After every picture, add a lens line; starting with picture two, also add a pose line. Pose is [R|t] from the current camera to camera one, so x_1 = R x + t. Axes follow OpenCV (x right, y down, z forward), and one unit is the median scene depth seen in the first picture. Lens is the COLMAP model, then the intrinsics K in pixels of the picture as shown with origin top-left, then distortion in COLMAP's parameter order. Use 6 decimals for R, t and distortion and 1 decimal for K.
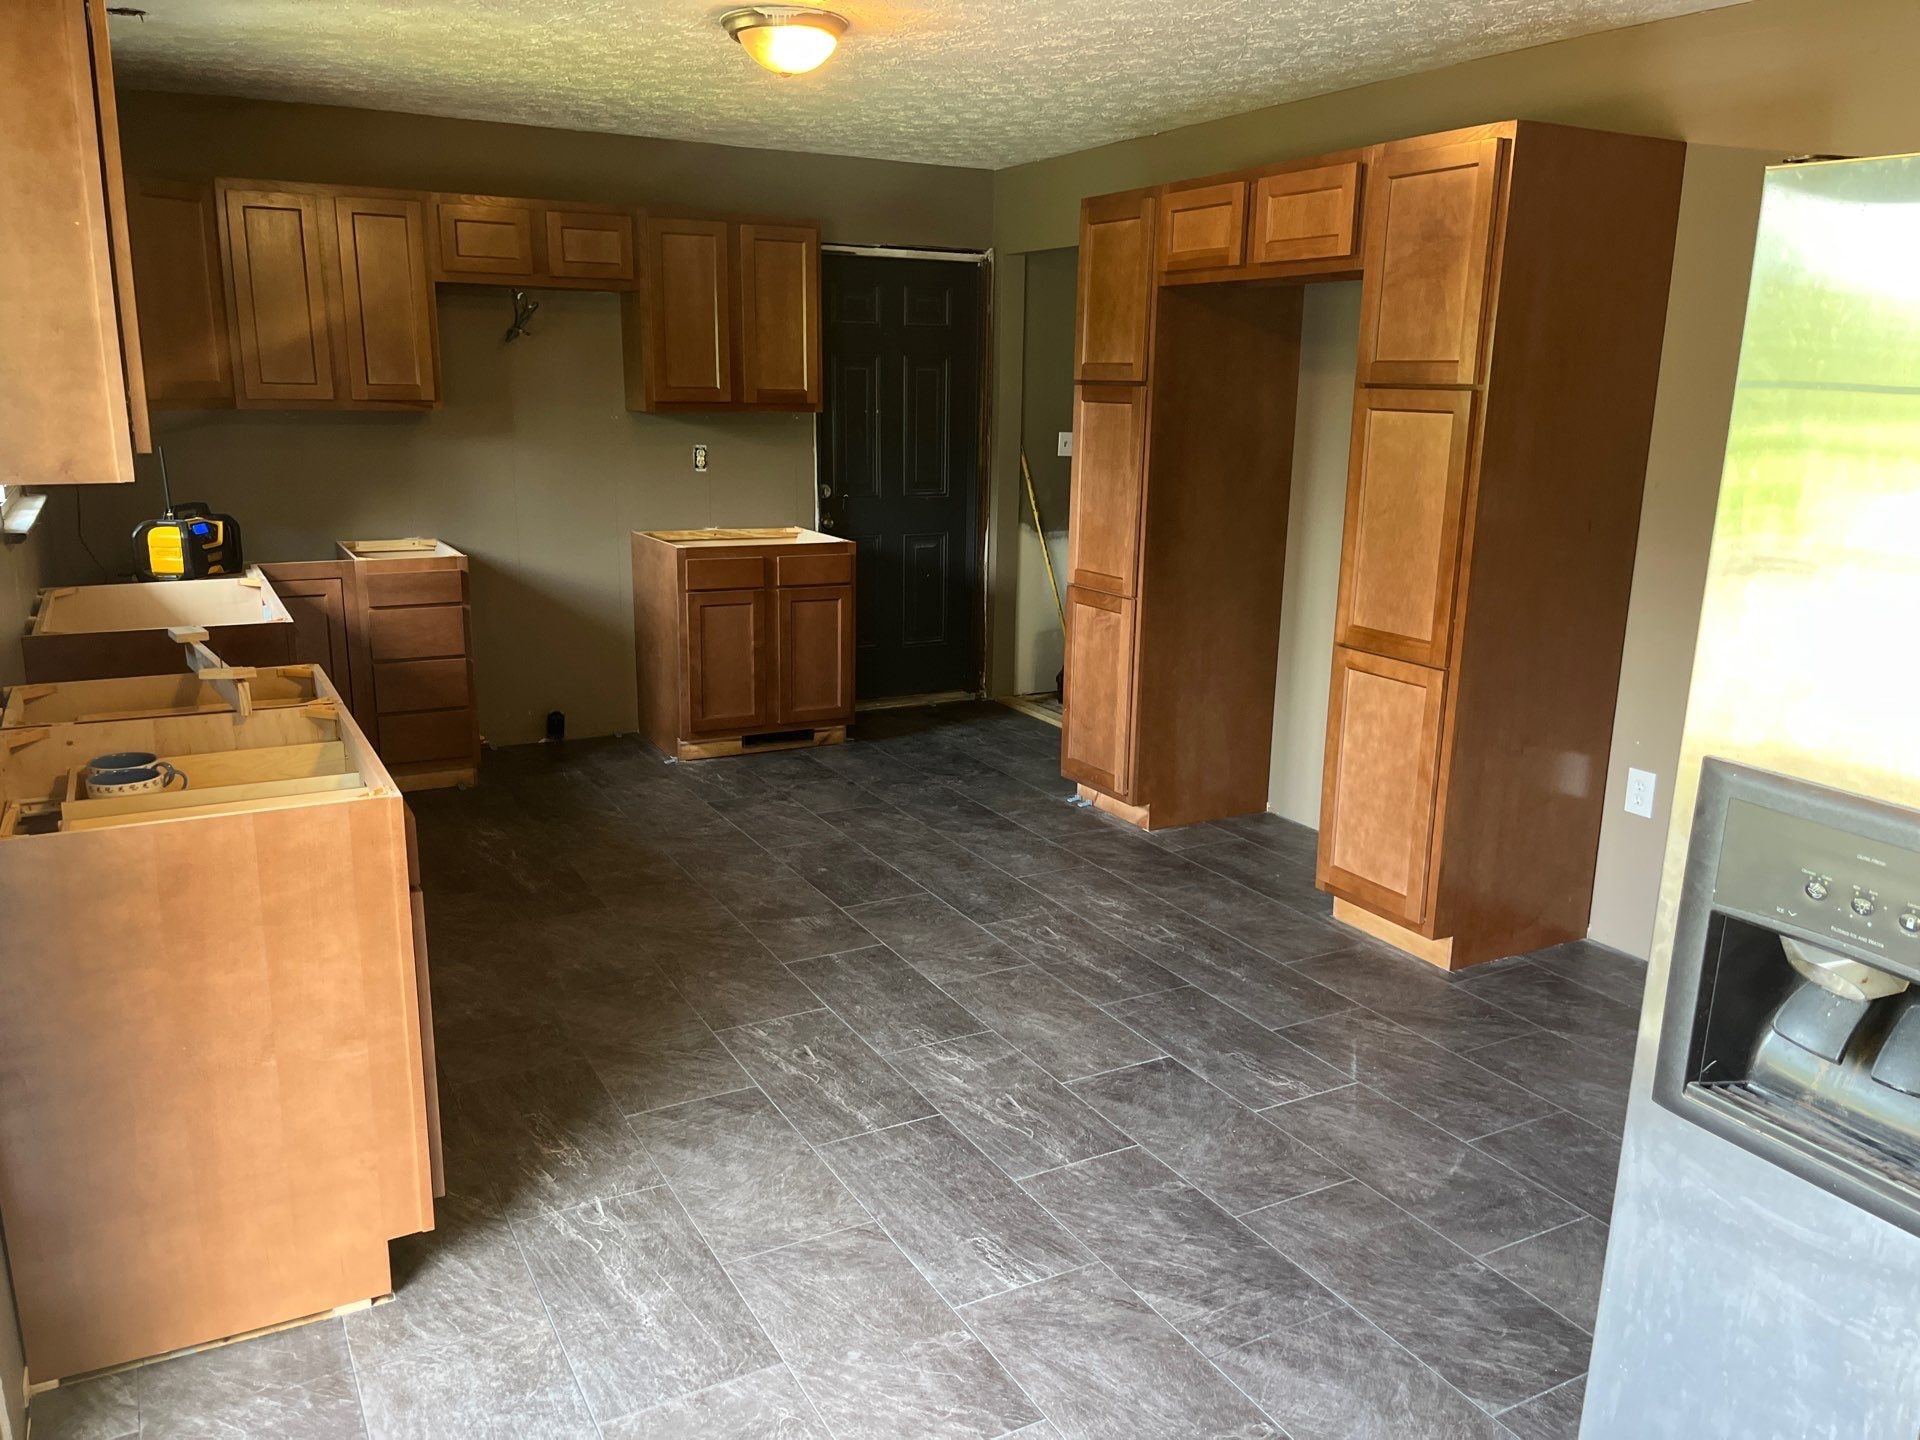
lens RADIAL K [[1460.1, 0, 954.9], [0, 1460.1, 731.7], [0, 0, 1]] dist [0.045469, -0.056463]
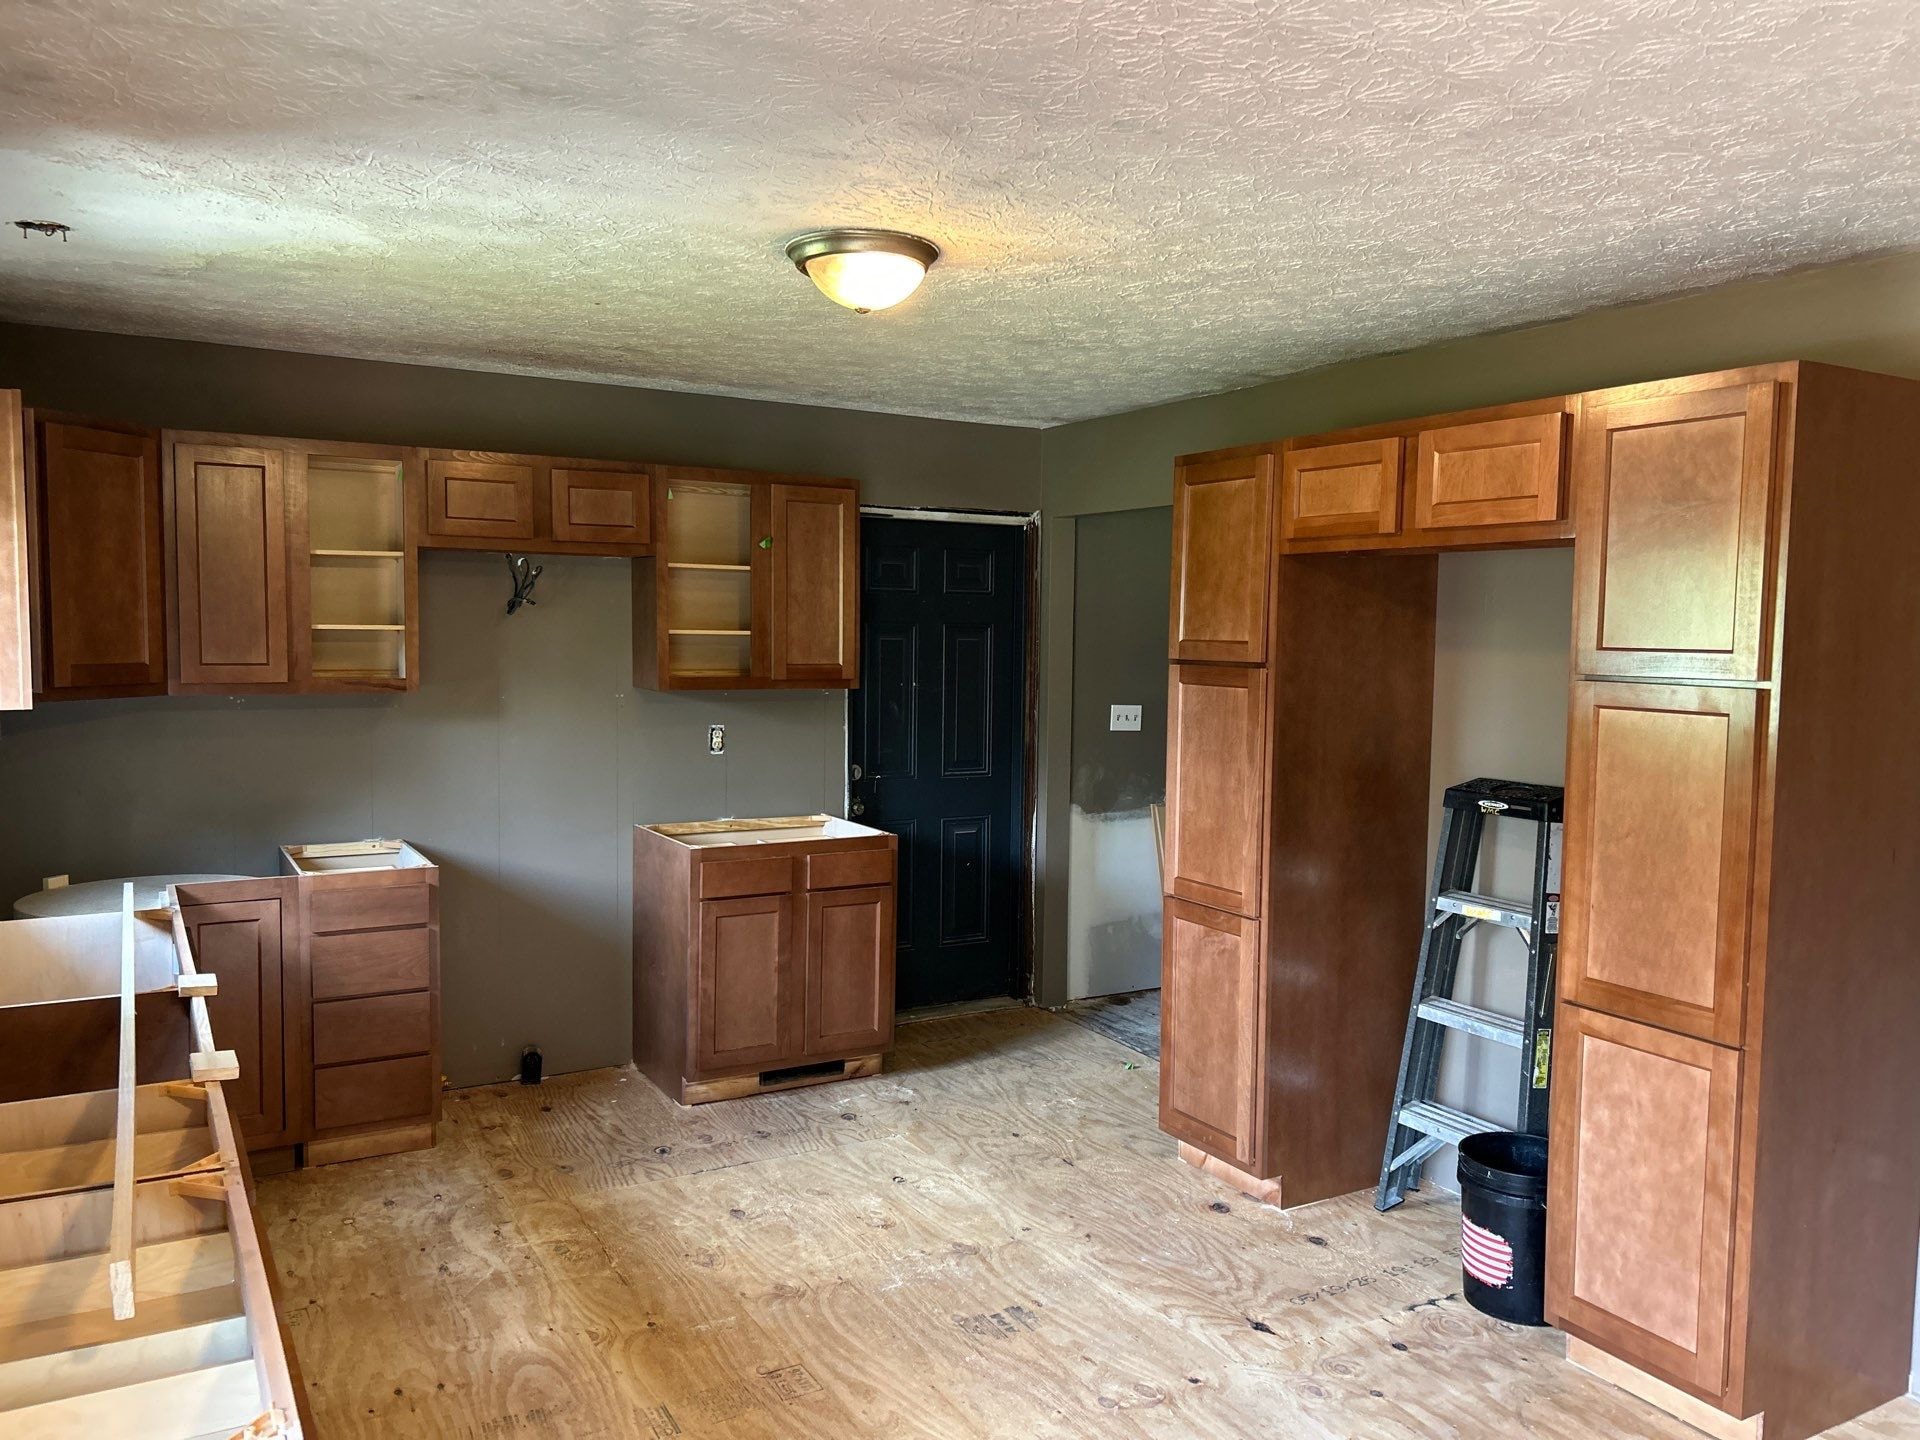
lens RADIAL K [[1460.1, 0, 976.3], [0, 1460.1, 727.3], [0, 0, 1]] dist [0.045469, -0.056463]
pose [[0.999488, -0.002834, 0.031868, -0.059258], [0.008147, 0.985779, -0.167850, -0.059073], [-0.030939, 0.168024, 0.985297, 0.172854]]
